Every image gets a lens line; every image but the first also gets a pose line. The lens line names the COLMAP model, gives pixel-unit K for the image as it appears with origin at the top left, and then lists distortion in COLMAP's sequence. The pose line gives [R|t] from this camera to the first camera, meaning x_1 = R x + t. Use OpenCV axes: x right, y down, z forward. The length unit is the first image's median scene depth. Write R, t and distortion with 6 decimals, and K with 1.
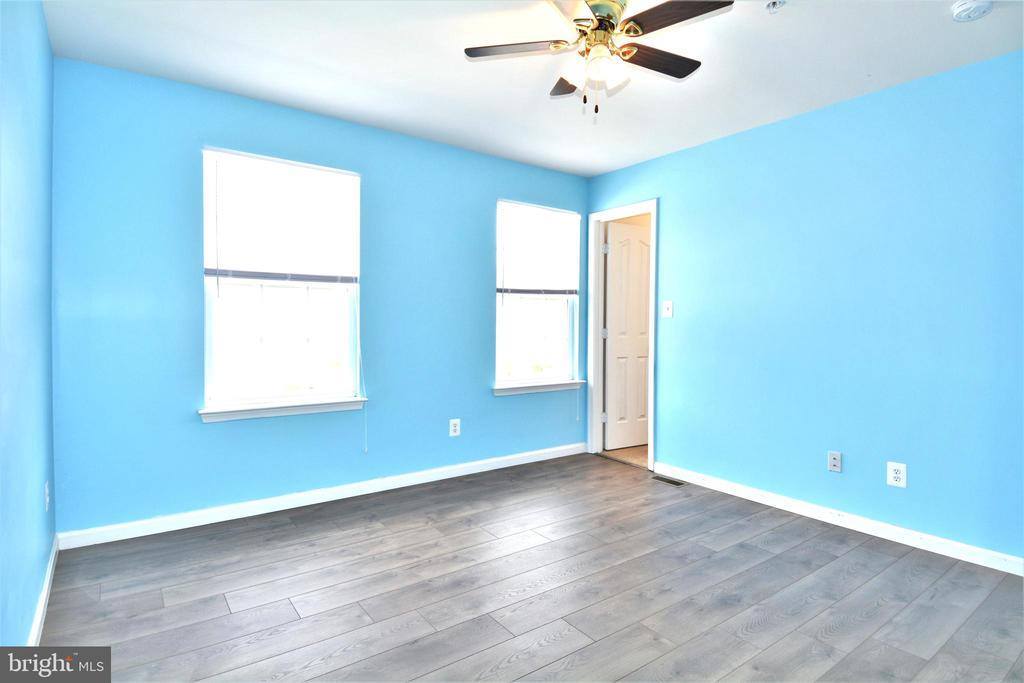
lens RADIAL K [[542.5, 0, 522.1], [0, 542.5, 333.2], [0, 0, 1]] dist [0.025698, -0.031226]
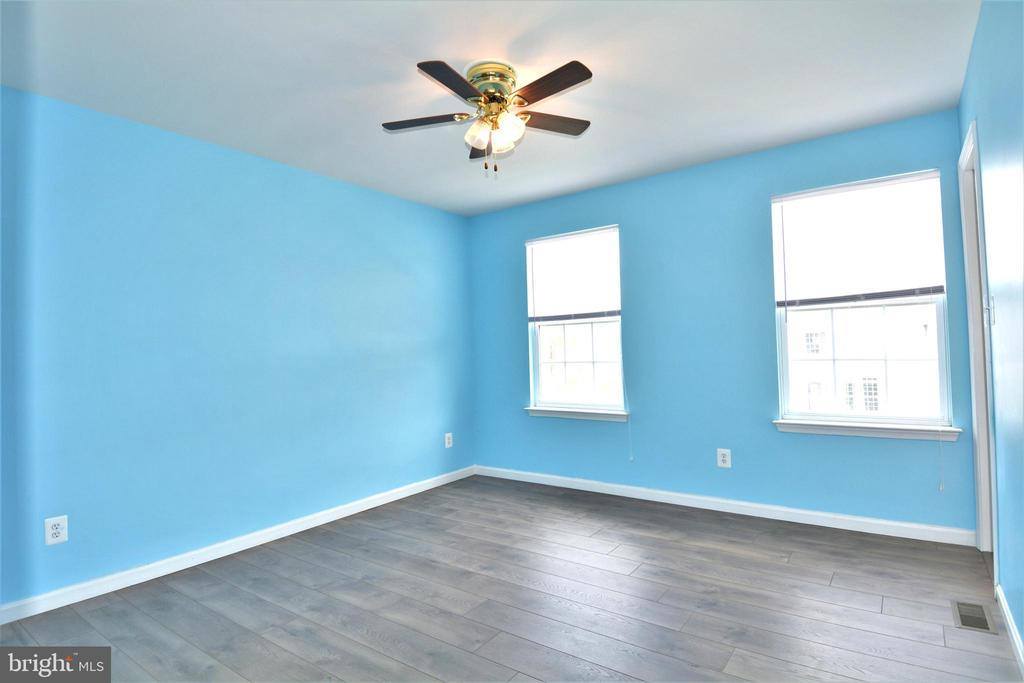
lens RADIAL K [[542.5, 0, 510.0], [0, 542.5, 323.8], [0, 0, 1]] dist [0.025698, -0.031226]
pose [[0.289818, -0.063010, -0.955005, 0.871500], [0.007769, 0.997952, -0.063486, 0.000874], [0.957050, 0.010980, 0.289714, 0.483312]]
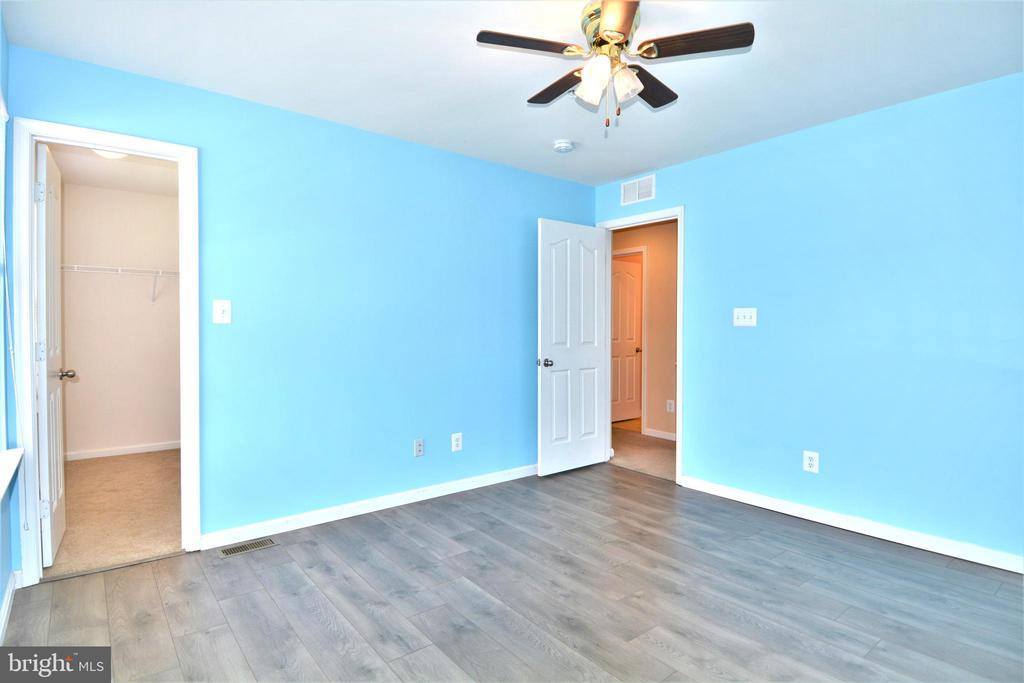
lens RADIAL K [[542.5, 0, 511.0], [0, 542.5, 339.3], [0, 0, 1]] dist [0.025698, -0.031226]
pose [[-0.033990, -0.034000, 0.998844, -0.600411], [0.020675, 0.999183, 0.034715, -0.033325], [-0.999208, 0.021831, -0.033259, 0.852255]]
